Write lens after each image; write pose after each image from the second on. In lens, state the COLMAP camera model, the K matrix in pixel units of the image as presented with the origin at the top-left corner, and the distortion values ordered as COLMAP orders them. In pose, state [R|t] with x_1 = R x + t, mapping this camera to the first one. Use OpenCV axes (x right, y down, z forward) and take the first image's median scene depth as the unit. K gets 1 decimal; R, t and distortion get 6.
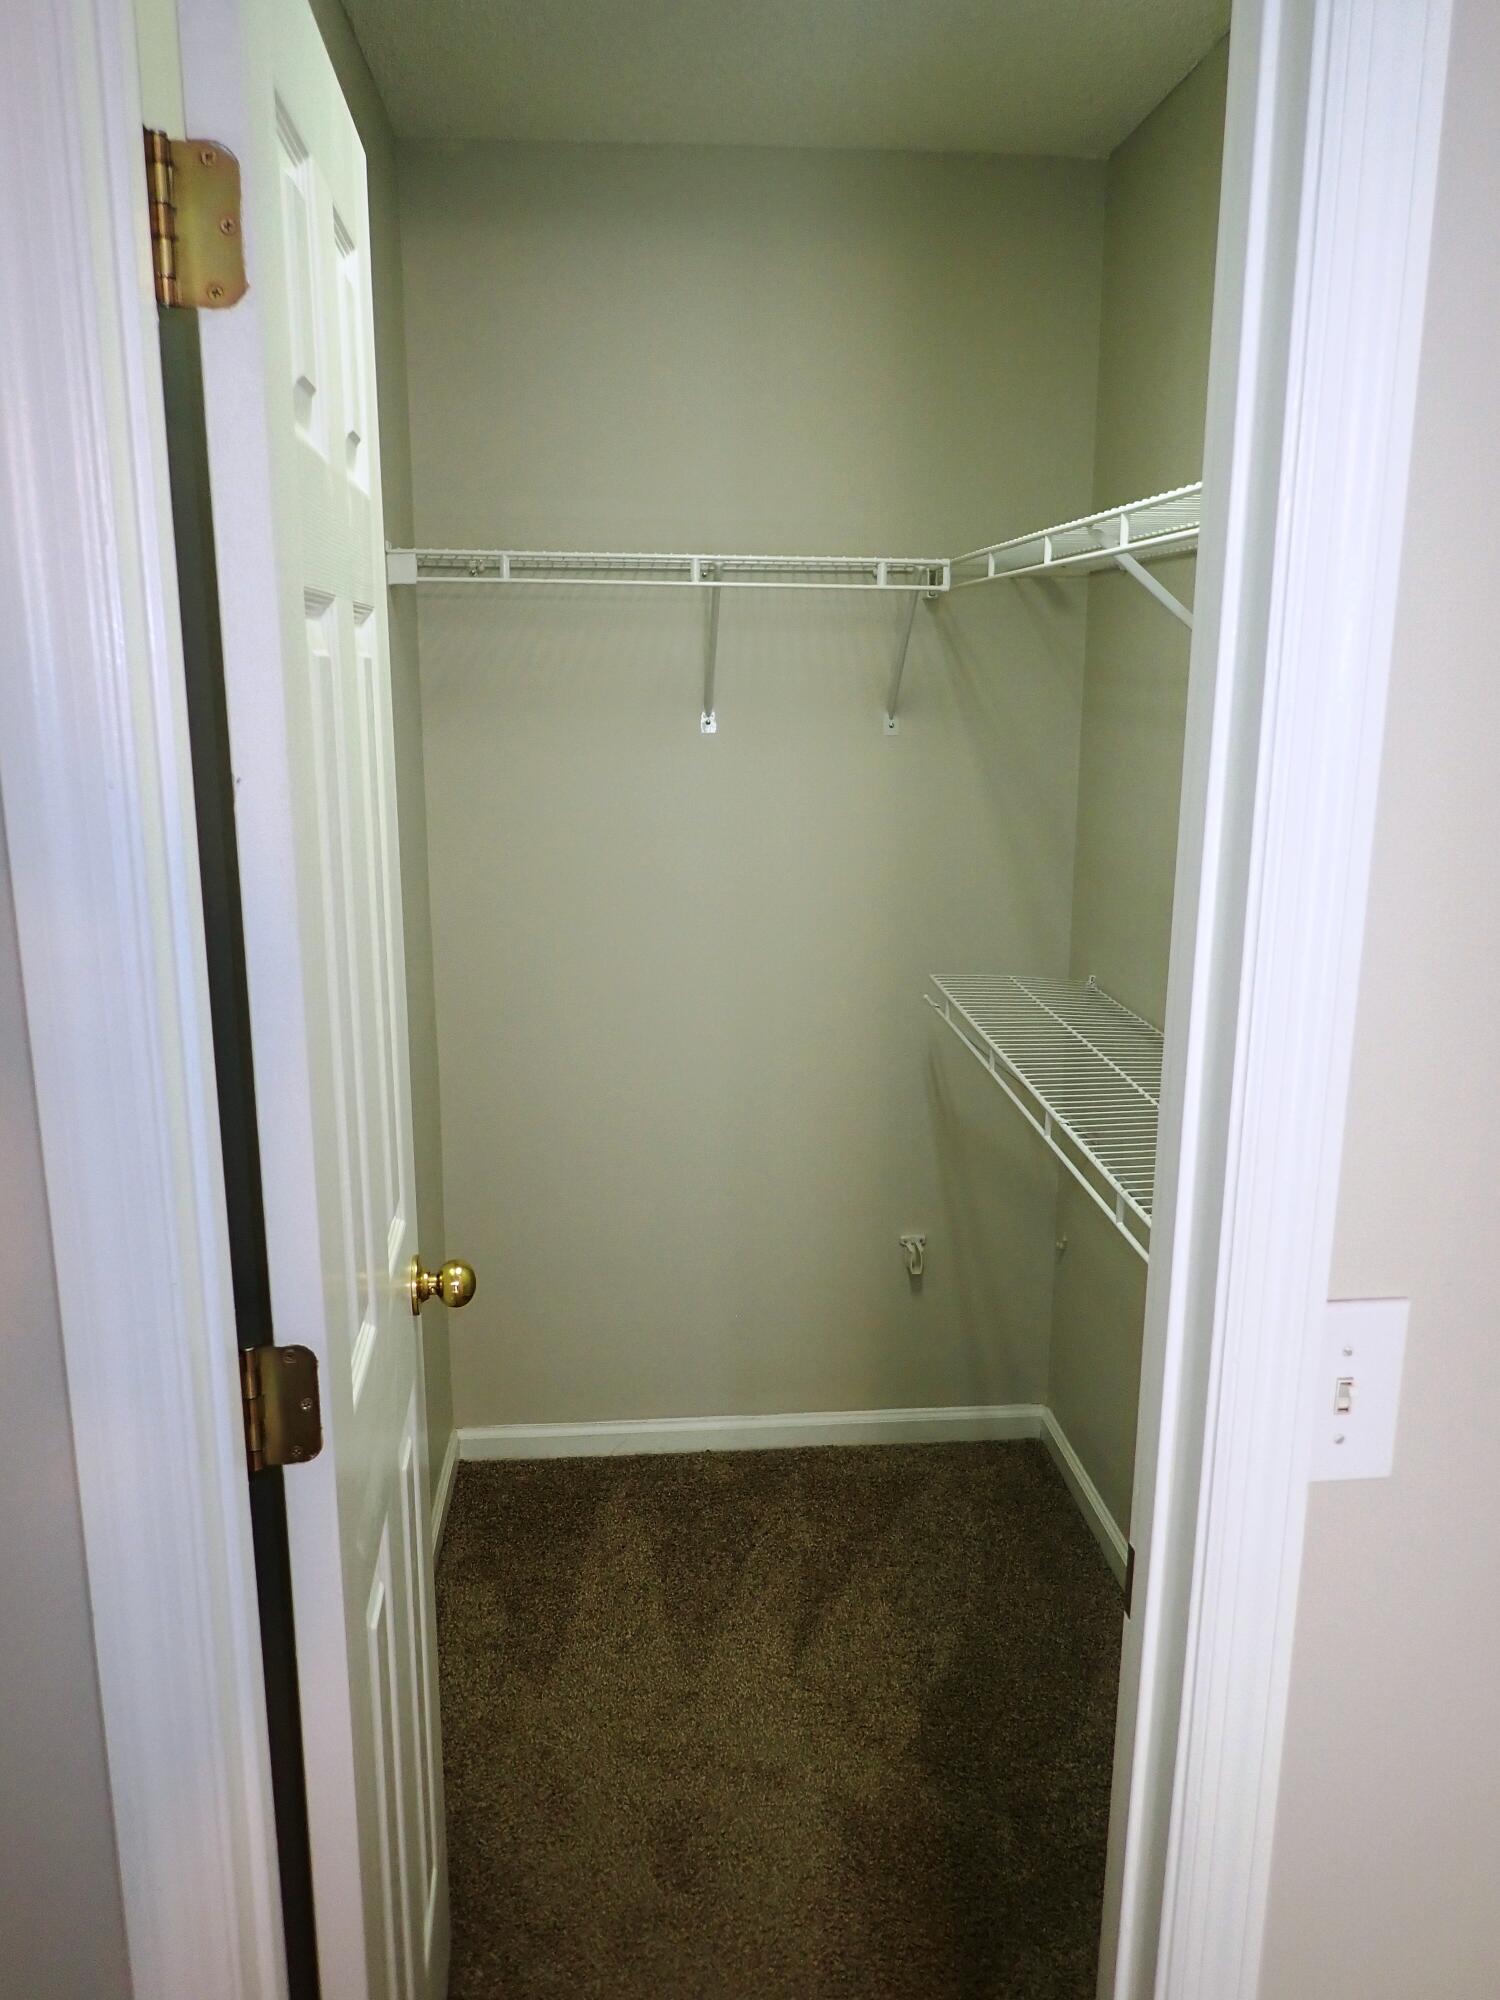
lens RADIAL K [[1468.3, 0, 750.0], [0, 1468.3, 1000.0], [0, 0, 1]] dist [0.000448, -0.008458]
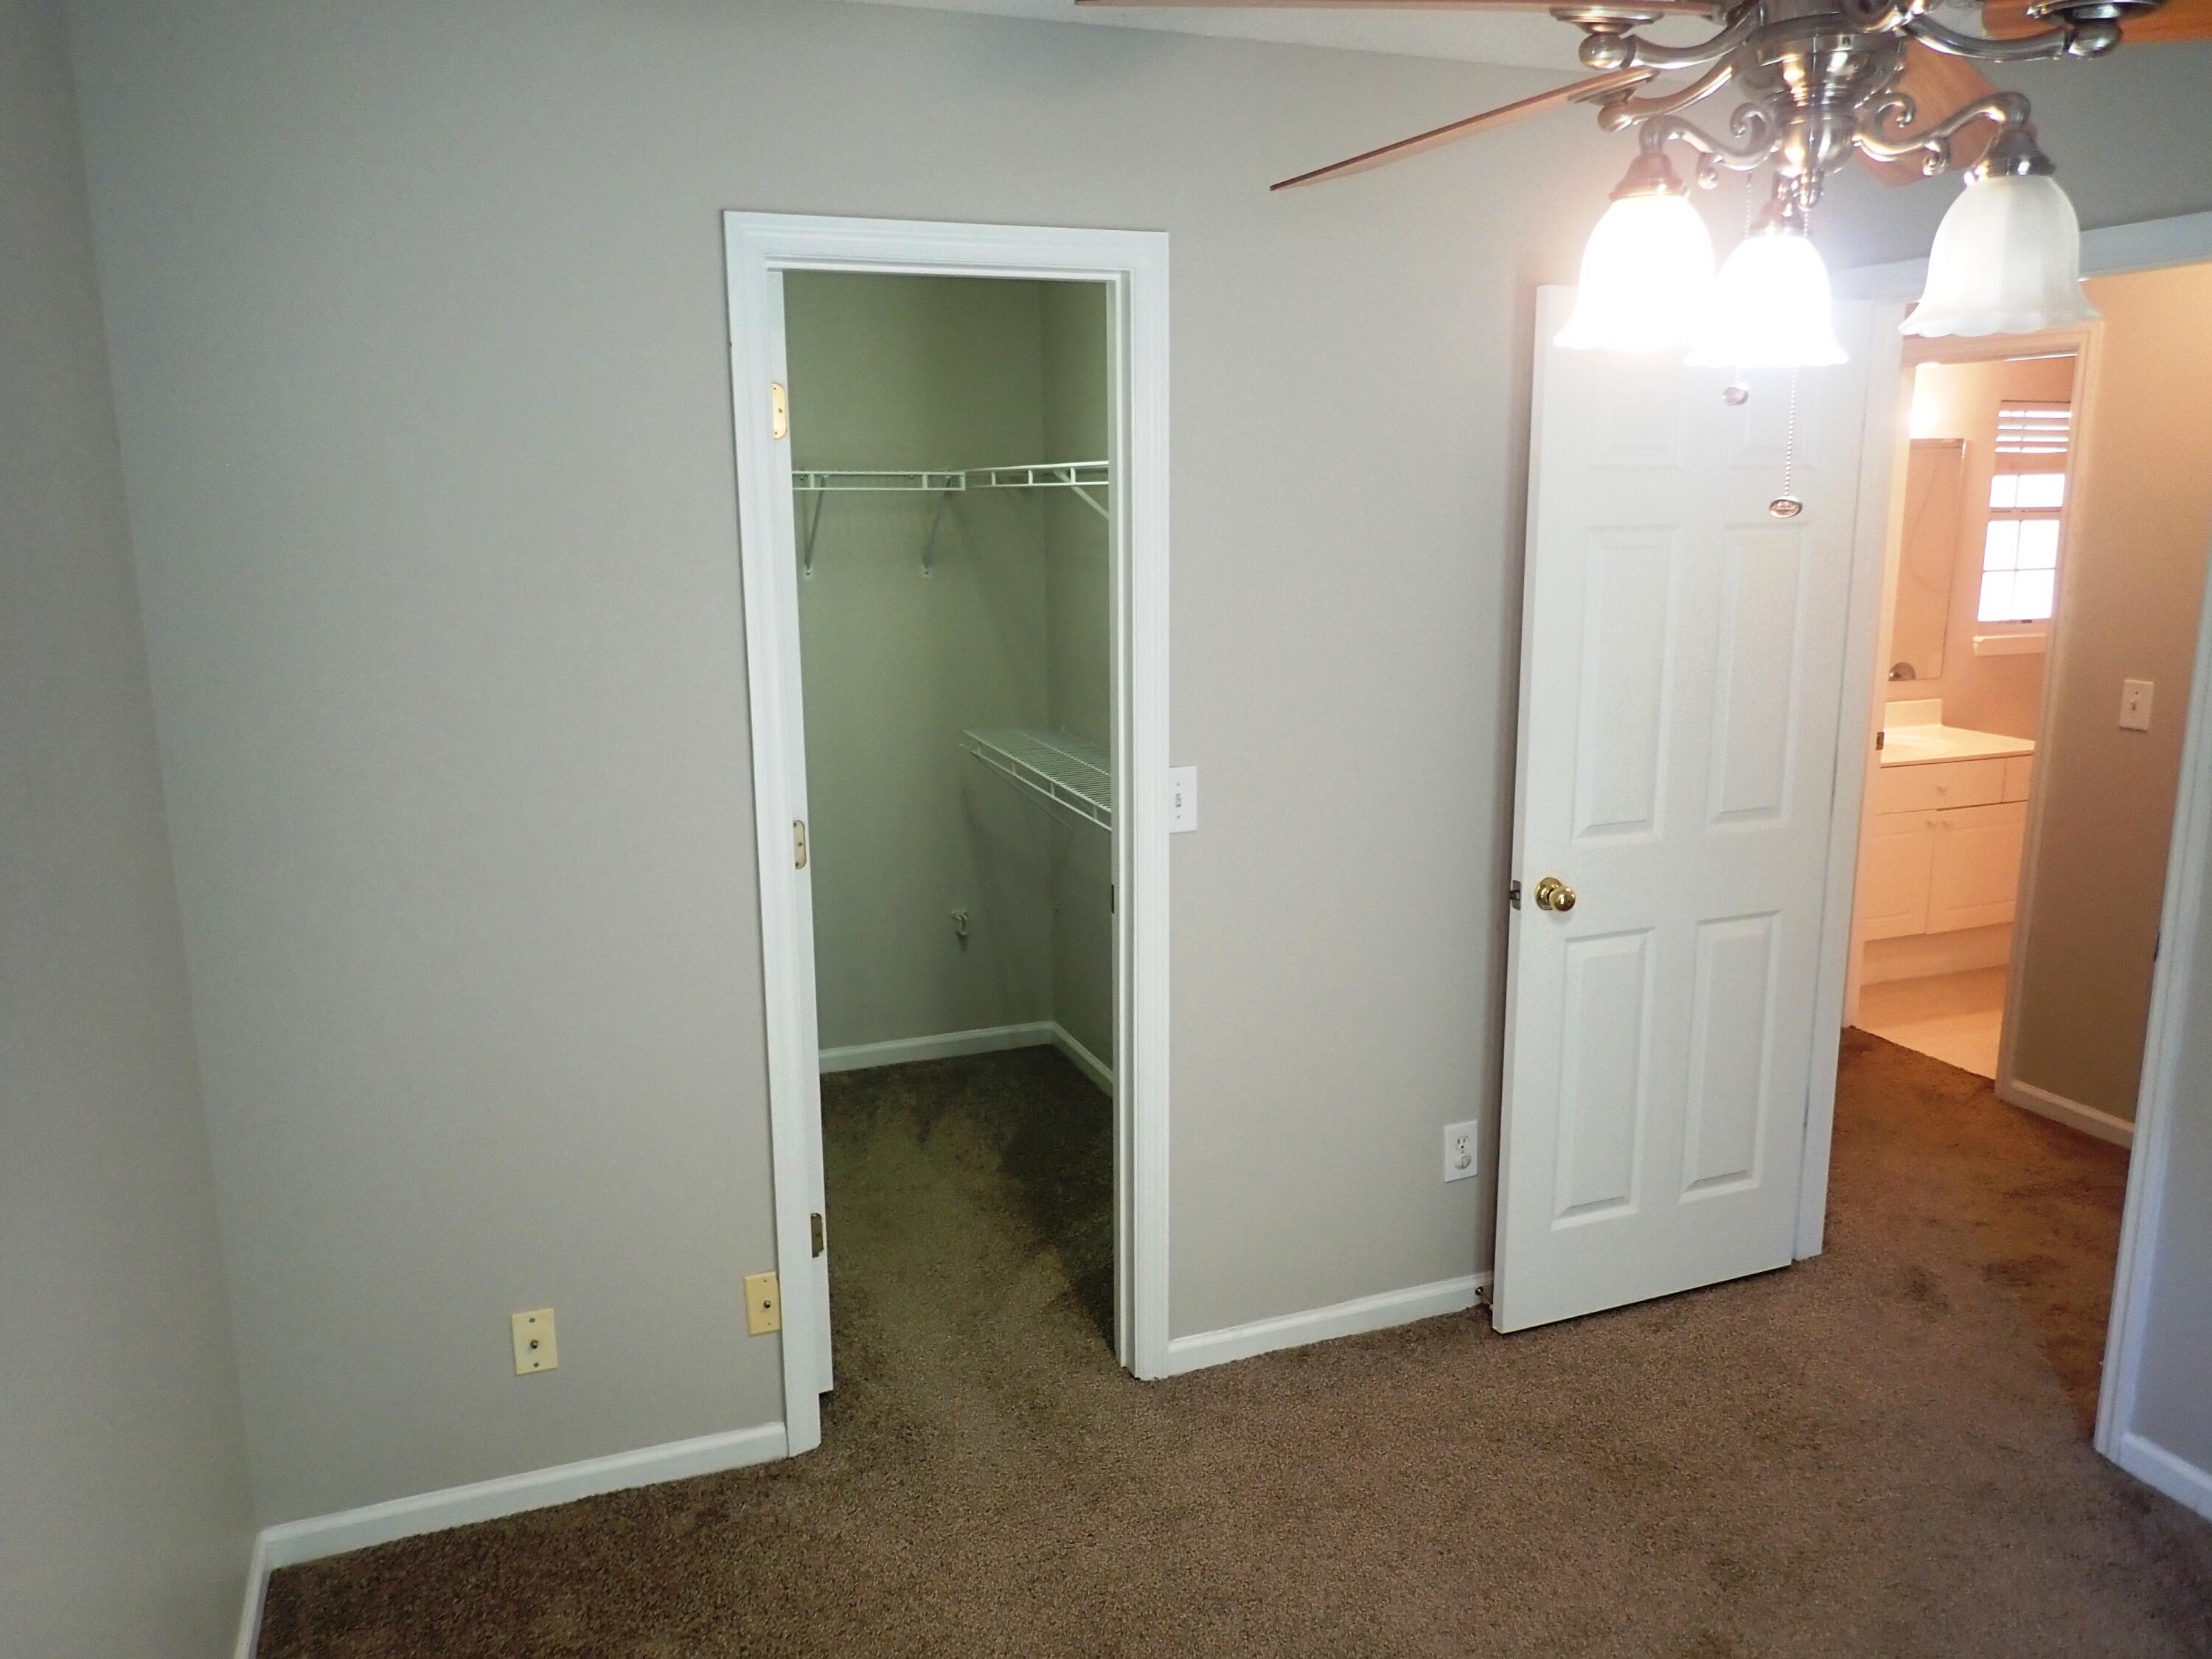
lens RADIAL K [[1623.9, 0, 1106.0], [0, 1623.9, 829.5], [0, 0, 1]] dist [0.000448, -0.008458]
pose [[0.960254, -0.068641, 0.270556, -0.224514], [0.074982, 0.997098, -0.013159, 0.132514], [-0.268867, 0.032923, 0.962614, -0.760861]]
